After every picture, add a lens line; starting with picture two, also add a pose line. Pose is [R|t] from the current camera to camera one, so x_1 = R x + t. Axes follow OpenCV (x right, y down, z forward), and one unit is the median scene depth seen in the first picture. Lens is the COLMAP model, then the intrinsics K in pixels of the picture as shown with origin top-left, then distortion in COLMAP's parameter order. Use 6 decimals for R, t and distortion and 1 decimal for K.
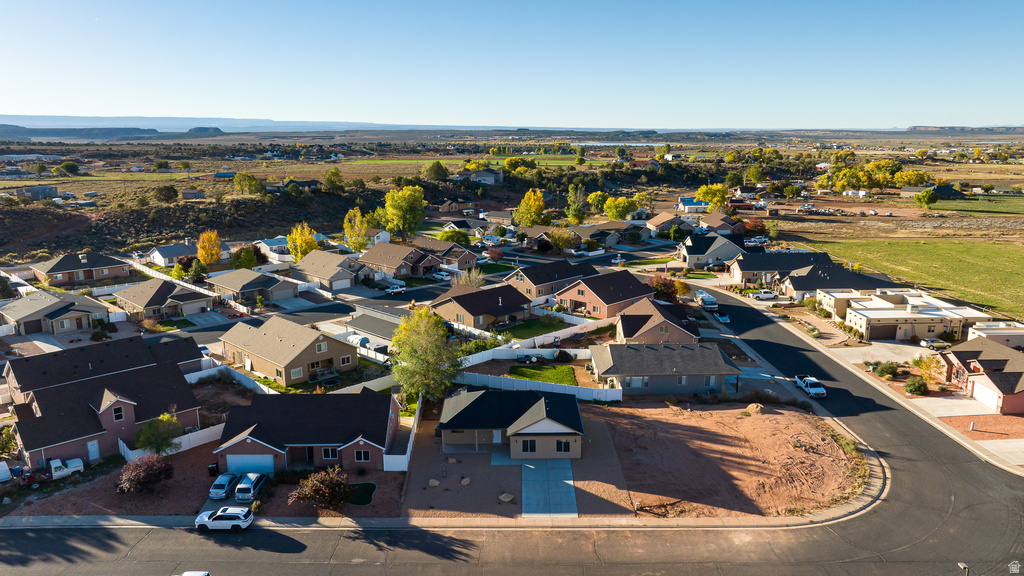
lens RADIAL K [[714.8, 0, 516.3], [0, 714.8, 285.8], [0, 0, 1]] dist [-0.043282, 0.043602]
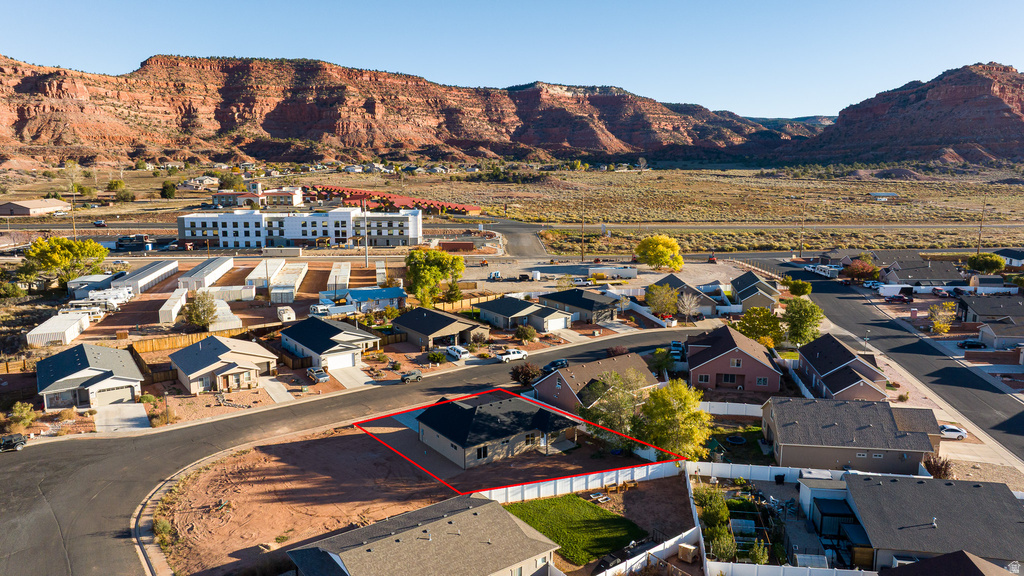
lens RADIAL K [[714.8, 0, 516.3], [0, 714.8, 285.8], [0, 0, 1]] dist [-0.043282, 0.043602]
pose [[-0.809422, 0.106772, -0.577439, 0.445680], [-0.124351, 0.929866, 0.346247, -0.310501], [0.573910, 0.352065, -0.739376, 1.355392]]
